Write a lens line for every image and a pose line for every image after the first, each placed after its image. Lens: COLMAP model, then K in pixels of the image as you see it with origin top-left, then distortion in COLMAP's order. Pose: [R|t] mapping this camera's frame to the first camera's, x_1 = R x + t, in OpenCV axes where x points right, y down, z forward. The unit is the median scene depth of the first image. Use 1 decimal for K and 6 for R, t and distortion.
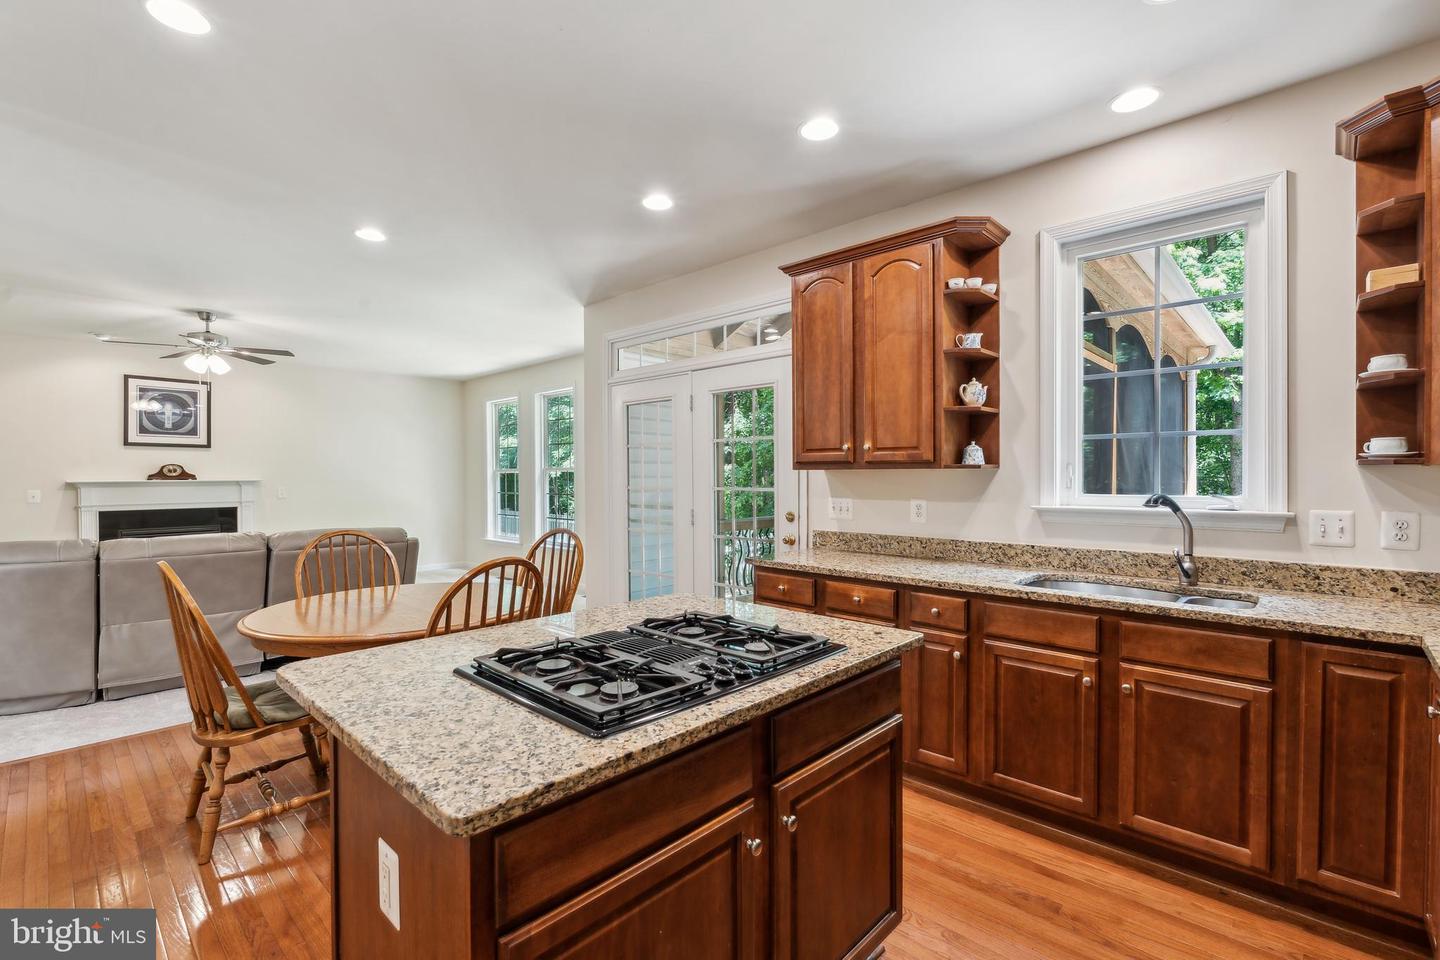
lens RADIAL K [[651.9, 0, 718.5], [0, 651.9, 480.9], [0, 0, 1]] dist [-0.003994, 0.000982]
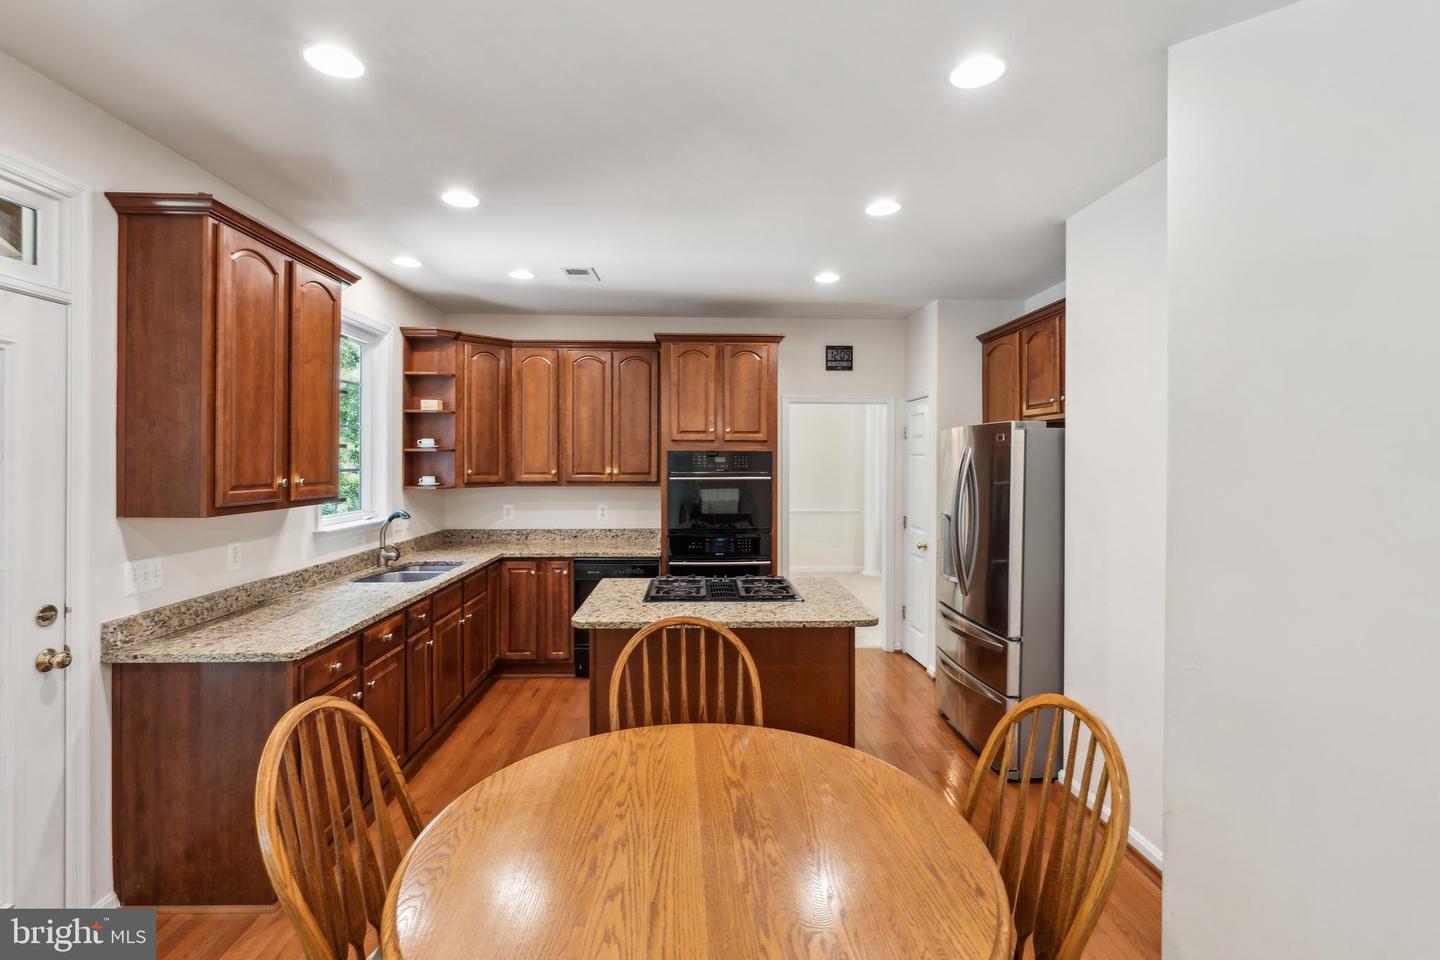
lens RADIAL K [[651.9, 0, 709.1], [0, 651.9, 460.3], [0, 0, 1]] dist [-0.003994, 0.000982]
pose [[-0.709529, -0.004151, 0.704664, -0.390799], [-0.002908, 0.999991, 0.002963, -0.043918], [-0.704671, 0.000054, -0.709535, 0.632230]]
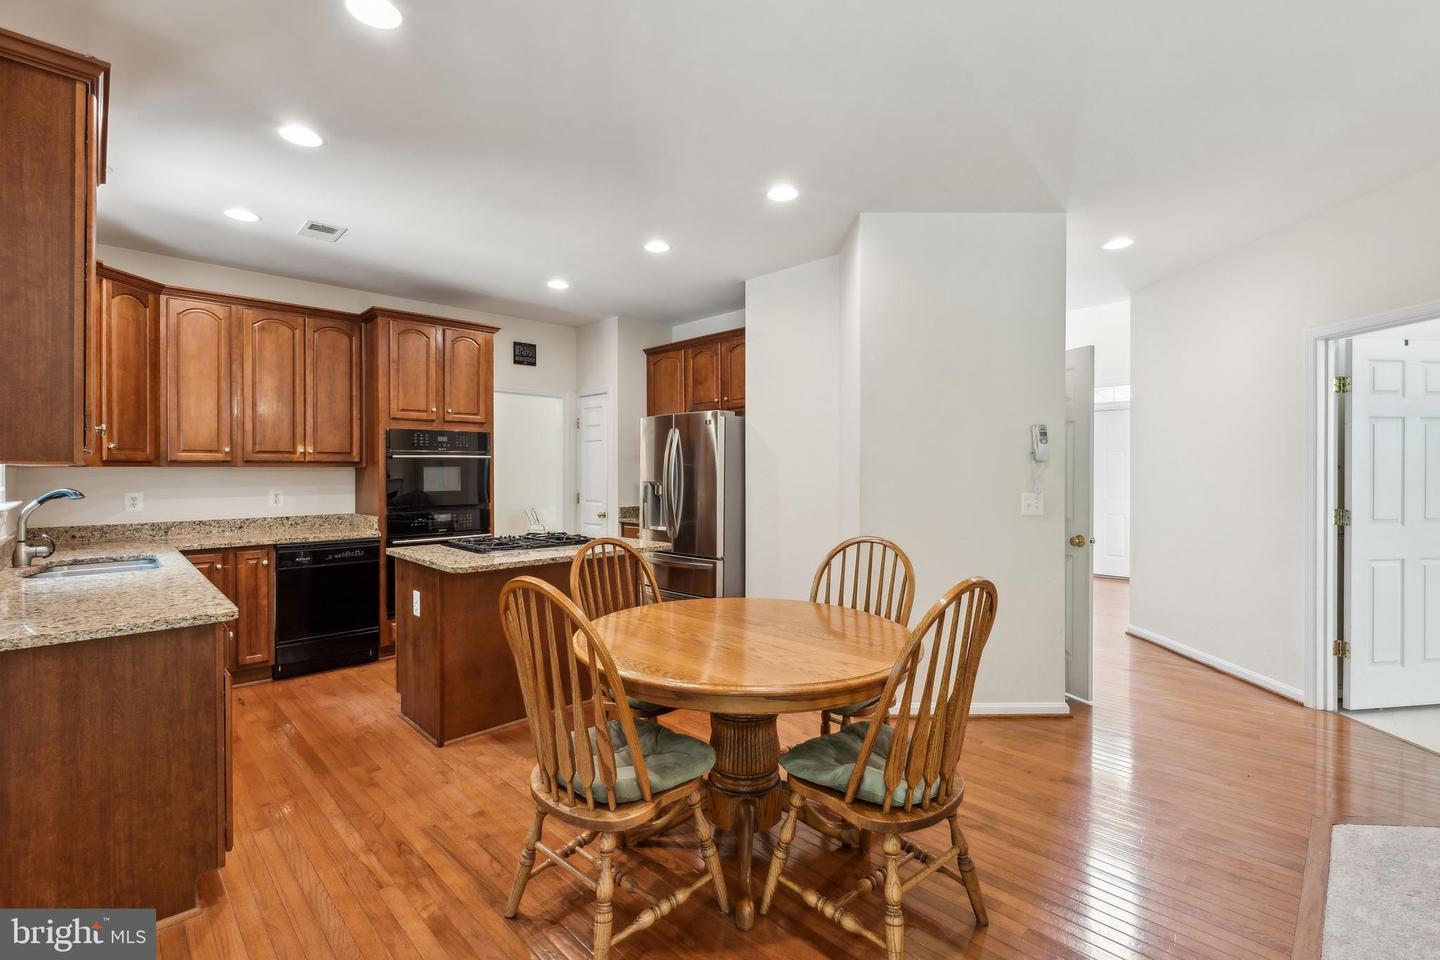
lens RADIAL K [[651.9, 0, 714.4], [0, 651.9, 471.8], [0, 0, 1]] dist [-0.003994, 0.000982]
pose [[-0.999163, 0.000747, 0.040897, -0.249730], [0.000885, 0.999994, 0.003365, -0.011160], [-0.040895, 0.003398, -0.999158, 0.821257]]
